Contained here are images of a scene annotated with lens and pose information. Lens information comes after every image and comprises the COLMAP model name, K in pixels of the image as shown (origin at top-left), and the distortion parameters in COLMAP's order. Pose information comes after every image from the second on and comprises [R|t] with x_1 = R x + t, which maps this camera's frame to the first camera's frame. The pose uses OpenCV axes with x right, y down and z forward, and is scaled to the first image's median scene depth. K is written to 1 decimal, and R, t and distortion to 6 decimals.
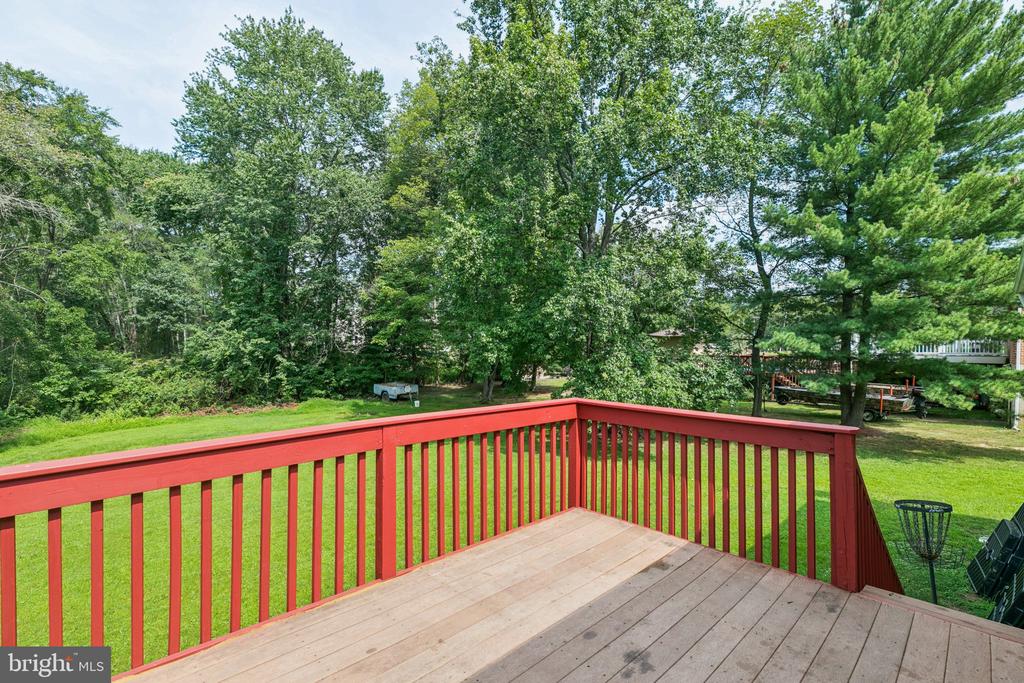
lens RADIAL K [[473.2, 0, 513.7], [0, 473.2, 346.7], [0, 0, 1]] dist [0.000677, 0.000394]
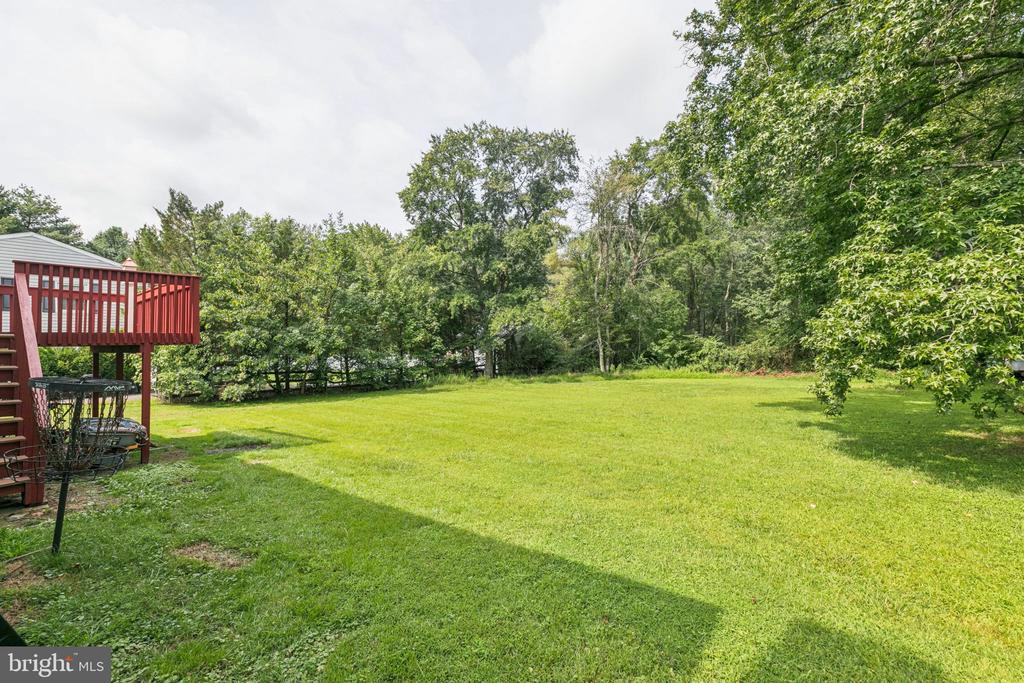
lens RADIAL K [[460.3, 0, 513.5], [0, 460.3, 340.0], [0, 0, 1]] dist [0.003347, -0.000040]
pose [[0.104217, -0.019202, -0.994369, 0.365882], [0.019279, 0.999665, -0.017284, 0.074729], [0.994368, -0.017369, 0.104552, 0.362854]]
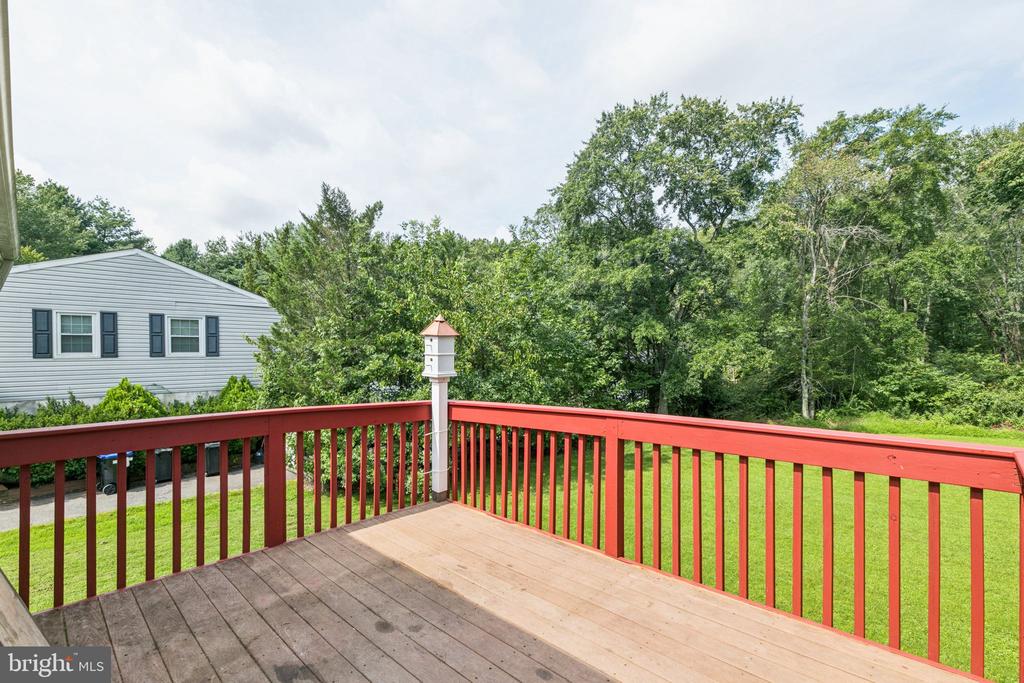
lens RADIAL K [[467.1, 0, 511.3], [0, 467.1, 353.4], [0, 0, 1]] dist [-0.000288, 0.000048]
pose [[0.022511, -0.006666, -0.999724, 0.096577], [0.014062, 0.999881, -0.006351, 0.002595], [0.999648, -0.013915, 0.022602, 0.088445]]
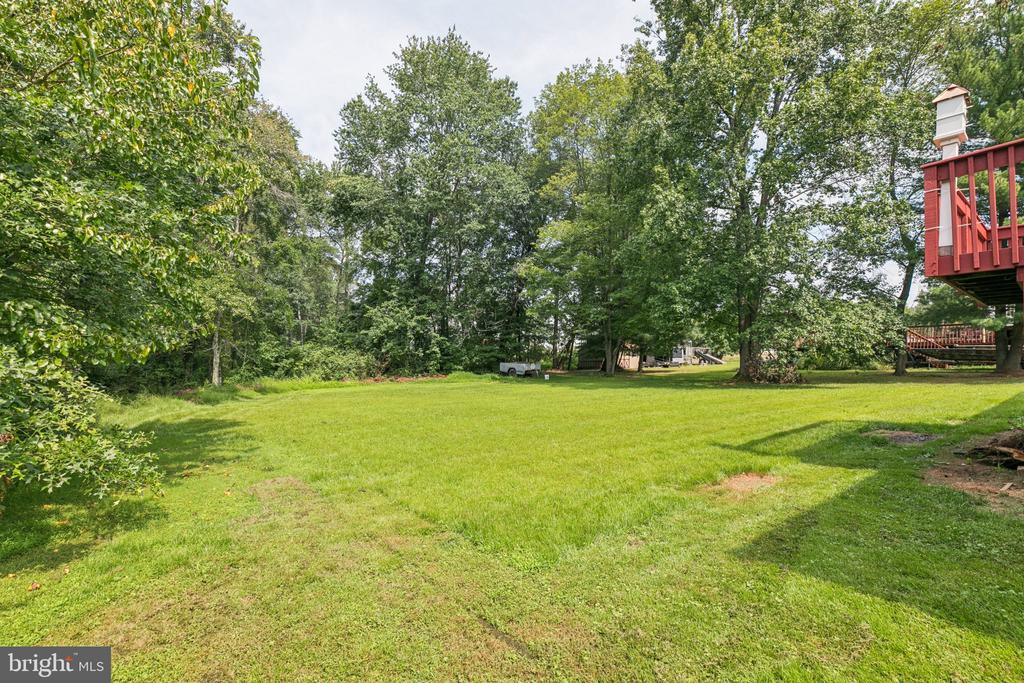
lens RADIAL K [[475.6, 0, 507.0], [0, 475.6, 359.5], [0, 0, 1]] dist [0.000245, 0.000041]
pose [[0.996020, -0.004258, -0.089031, -0.237896], [0.004146, 0.999990, -0.001447, 0.096421], [0.089036, 0.001072, 0.996028, -0.139461]]
